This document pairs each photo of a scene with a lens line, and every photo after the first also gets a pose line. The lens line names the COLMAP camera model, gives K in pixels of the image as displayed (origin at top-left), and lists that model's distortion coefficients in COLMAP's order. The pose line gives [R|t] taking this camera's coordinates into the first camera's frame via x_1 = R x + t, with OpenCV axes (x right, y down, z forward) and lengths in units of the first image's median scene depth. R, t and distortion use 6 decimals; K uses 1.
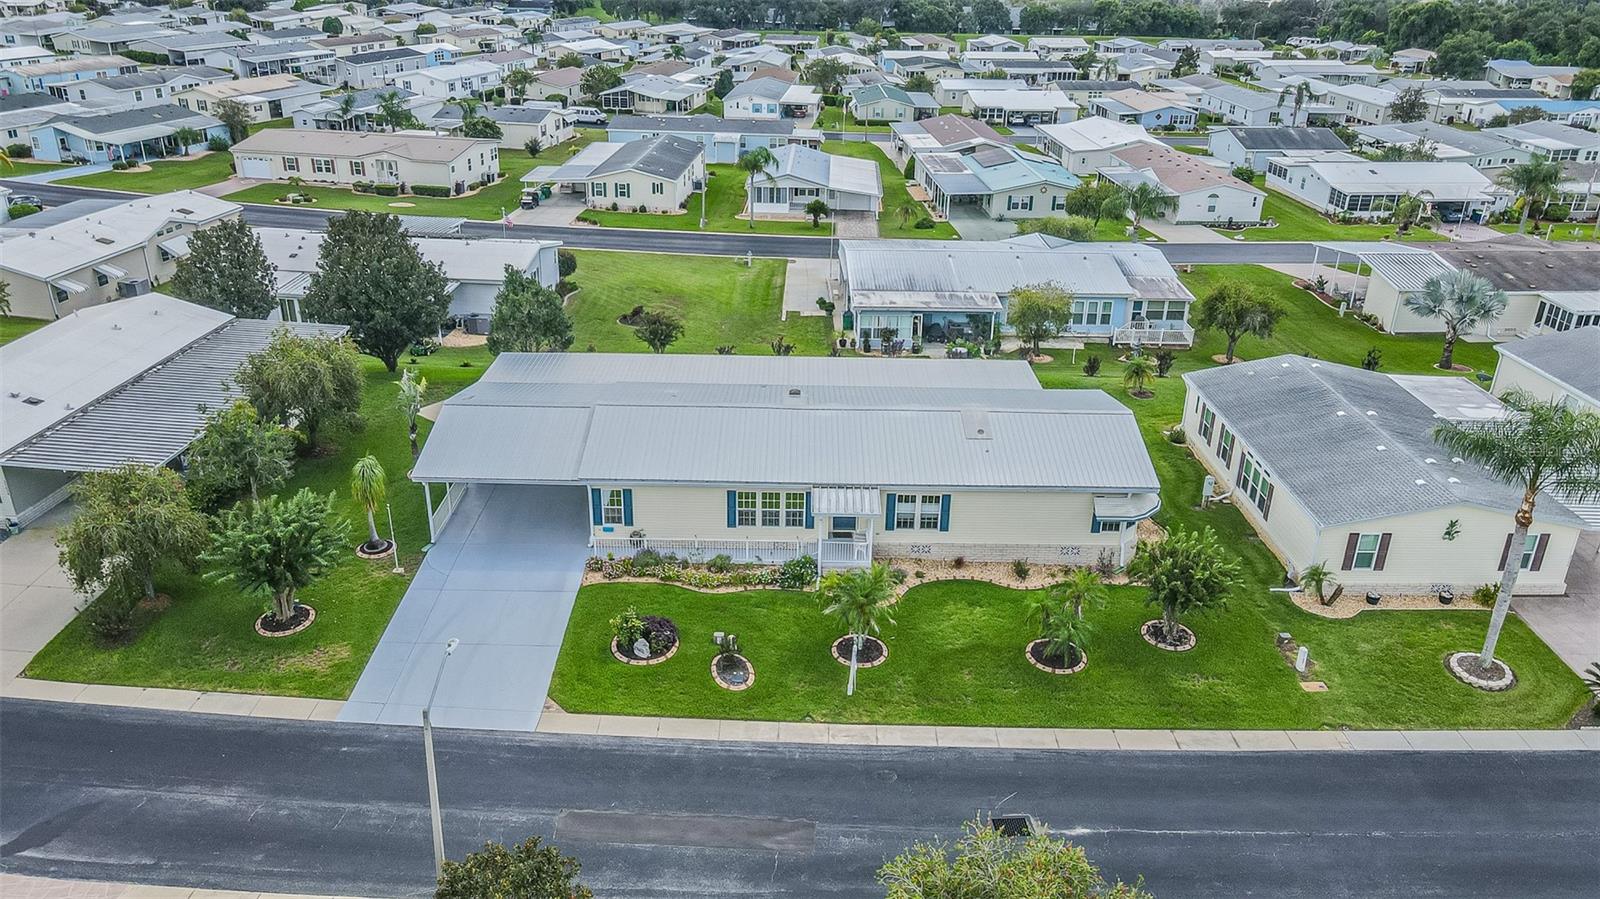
lens RADIAL K [[1193.2, 0, 800.0], [0, 1193.2, 449.5], [0, 0, 1]] dist [-0.002478, 0.038679]
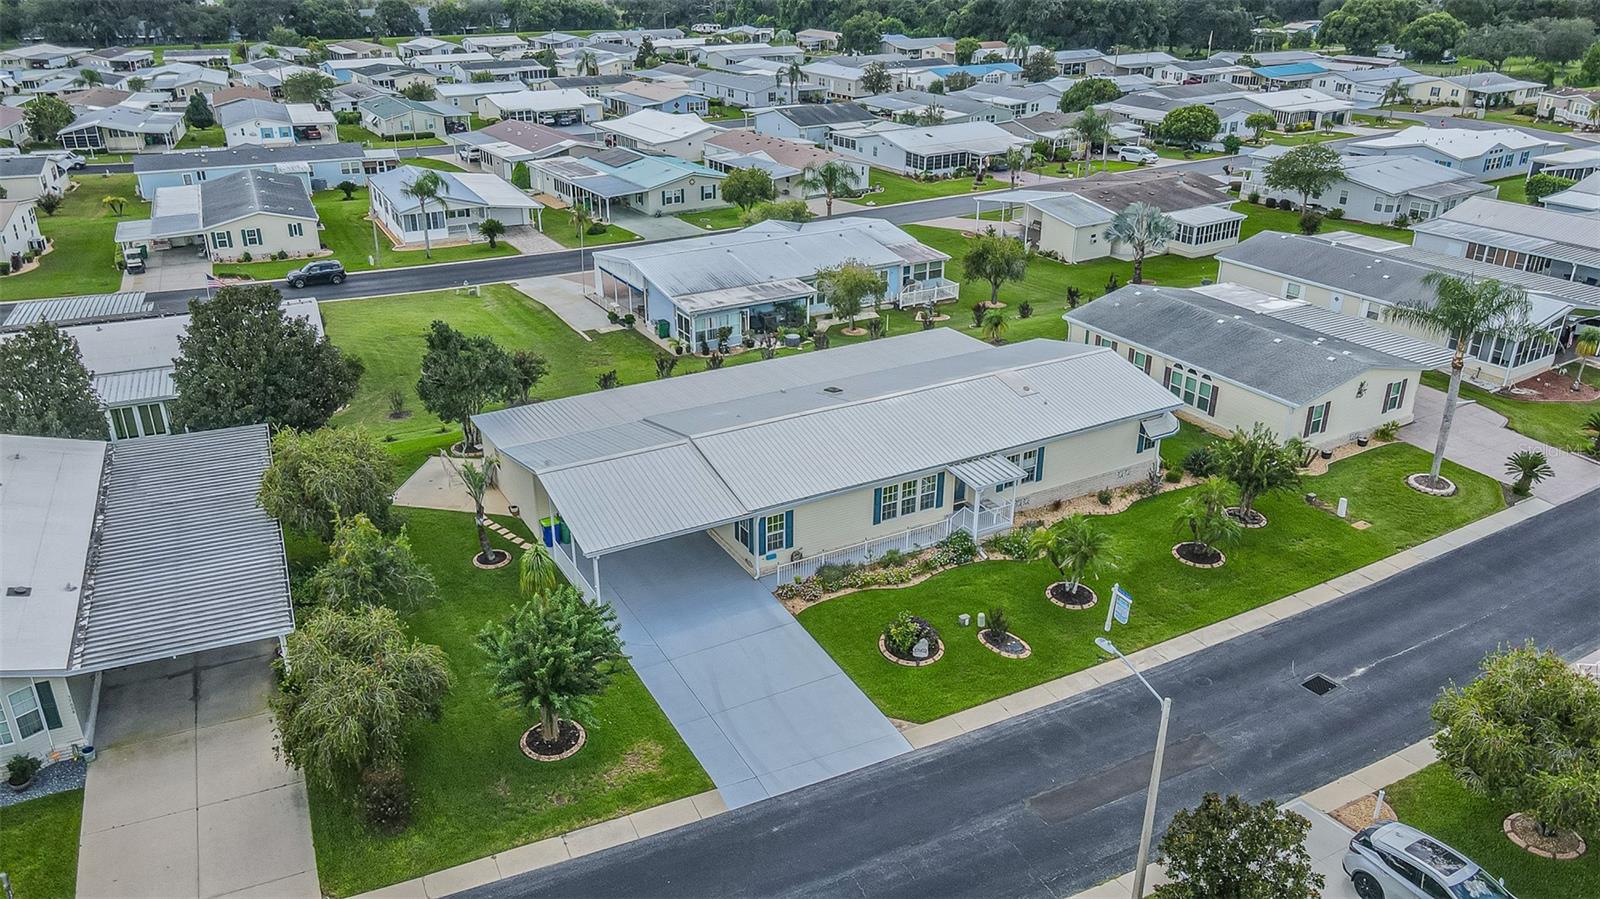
lens RADIAL K [[1193.2, 0, 800.0], [0, 1193.2, 449.5], [0, 0, 1]] dist [-0.002478, 0.038679]
pose [[0.868620, -0.214812, 0.446492, -0.332370], [0.213326, 0.975471, 0.054297, -0.039977], [-0.447203, 0.048085, 0.893139, 0.064963]]
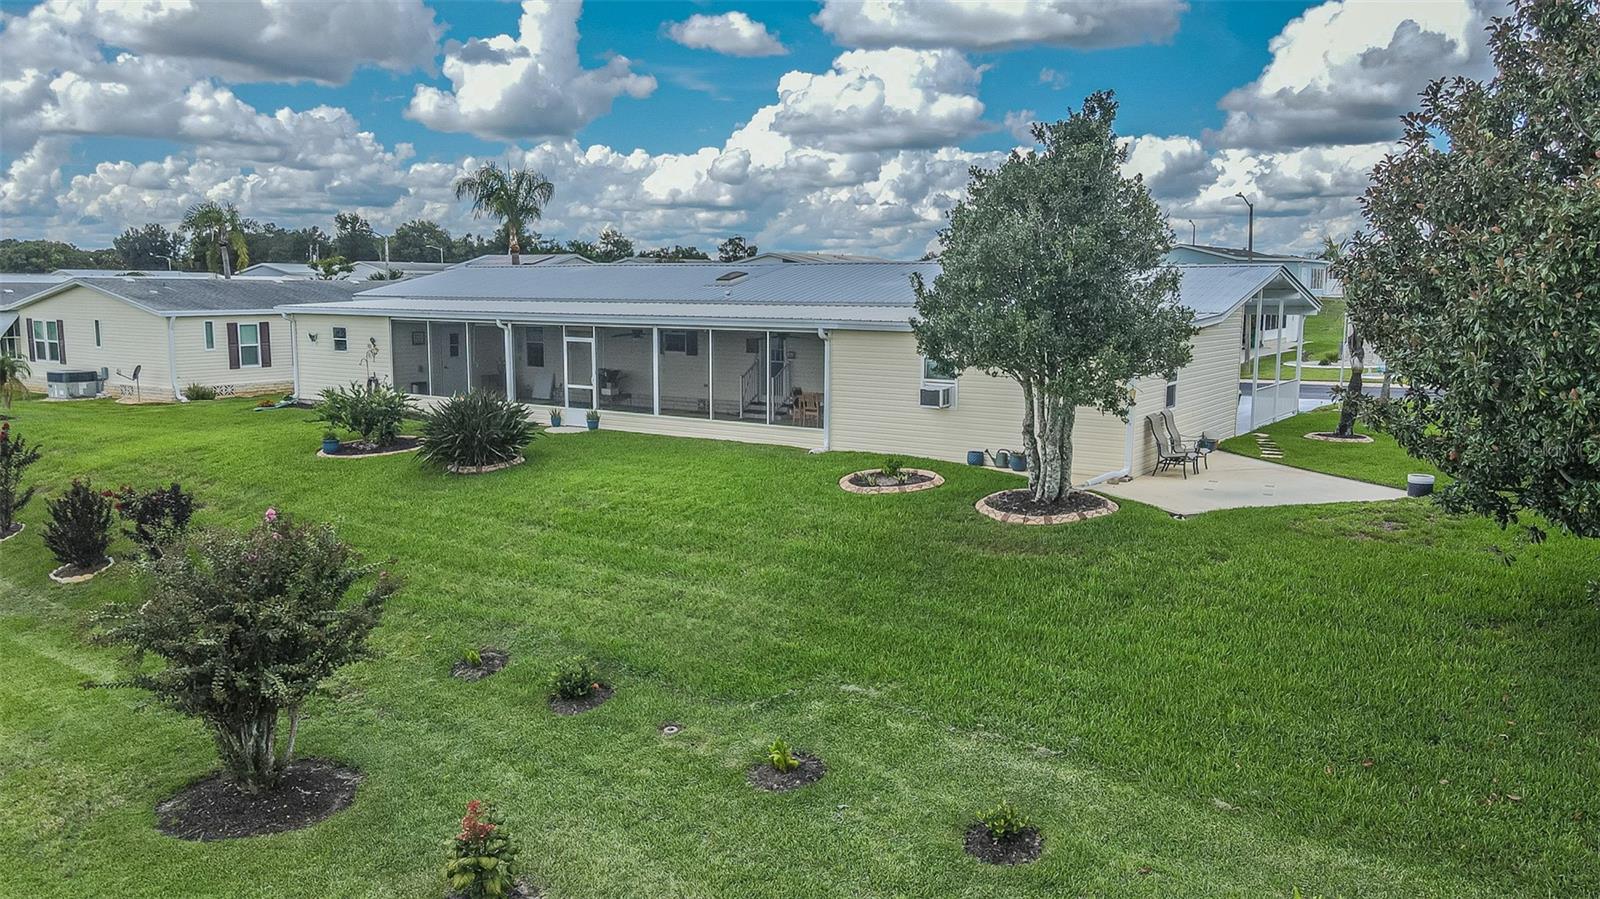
lens RADIAL K [[1193.2, 0, 800.0], [0, 1193.2, 449.5], [0, 0, 1]] dist [-0.002478, 0.038679]
pose [[-0.835283, -0.091808, 0.542102, -0.267417], [0.206990, 0.860916, 0.464735, -0.176061], [-0.509370, 0.500395, -0.700105, 0.991984]]
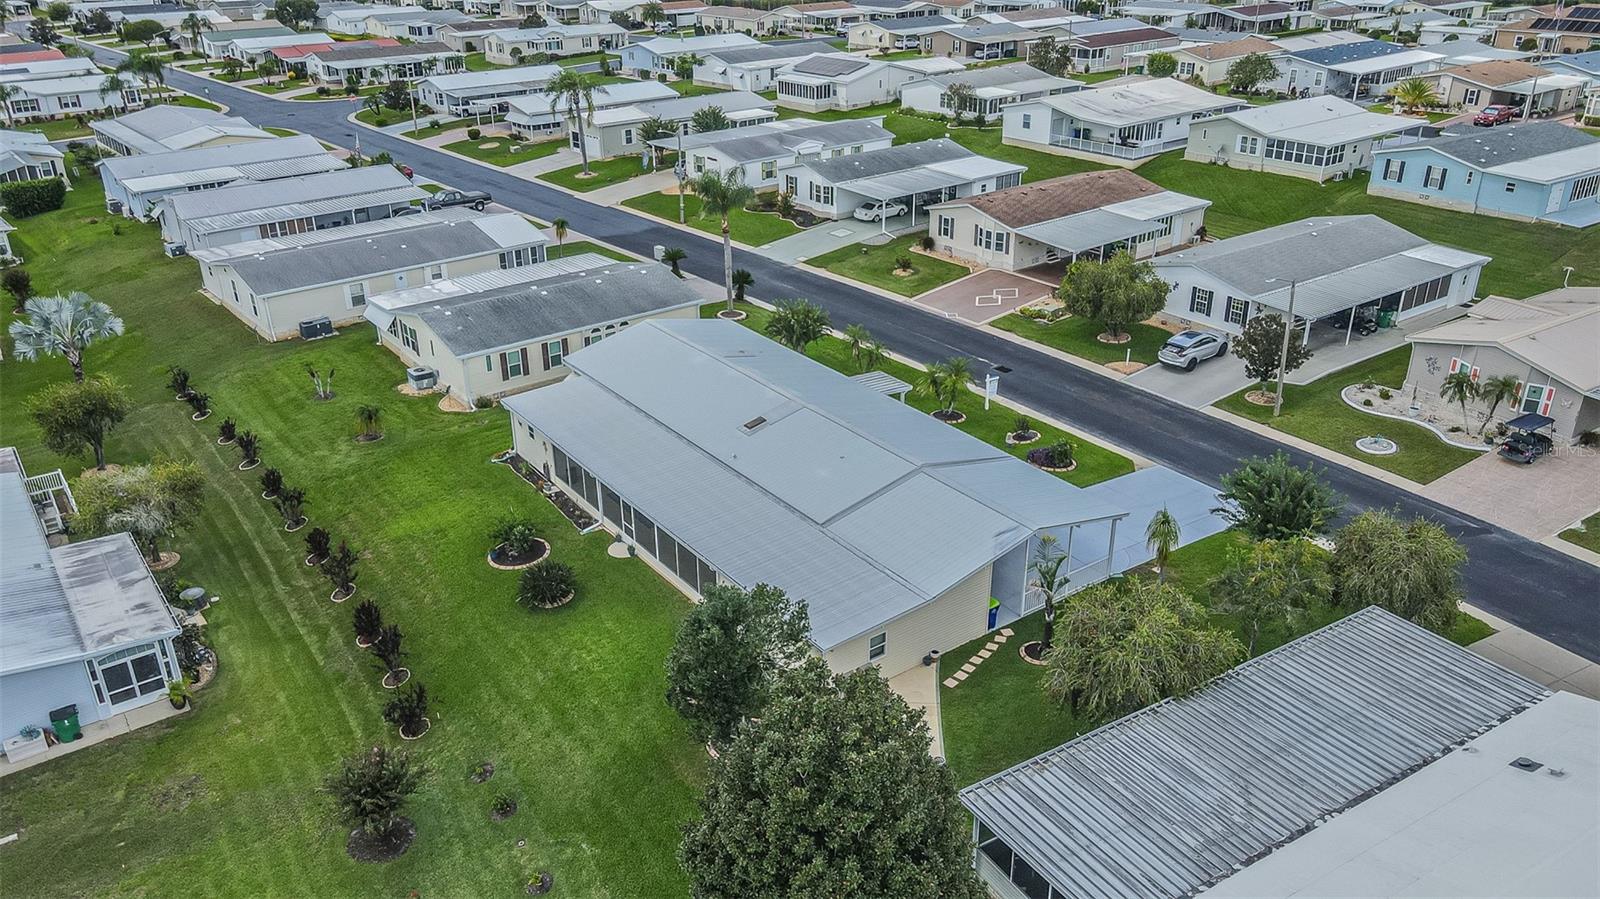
lens RADIAL K [[1193.2, 0, 800.0], [0, 1193.2, 449.5], [0, 0, 1]] dist [-0.002478, 0.038679]
pose [[-0.590657, -0.355247, 0.724517, -0.510930], [0.329225, 0.713650, 0.618316, -0.428438], [-0.736706, 0.603742, -0.304566, 0.859887]]
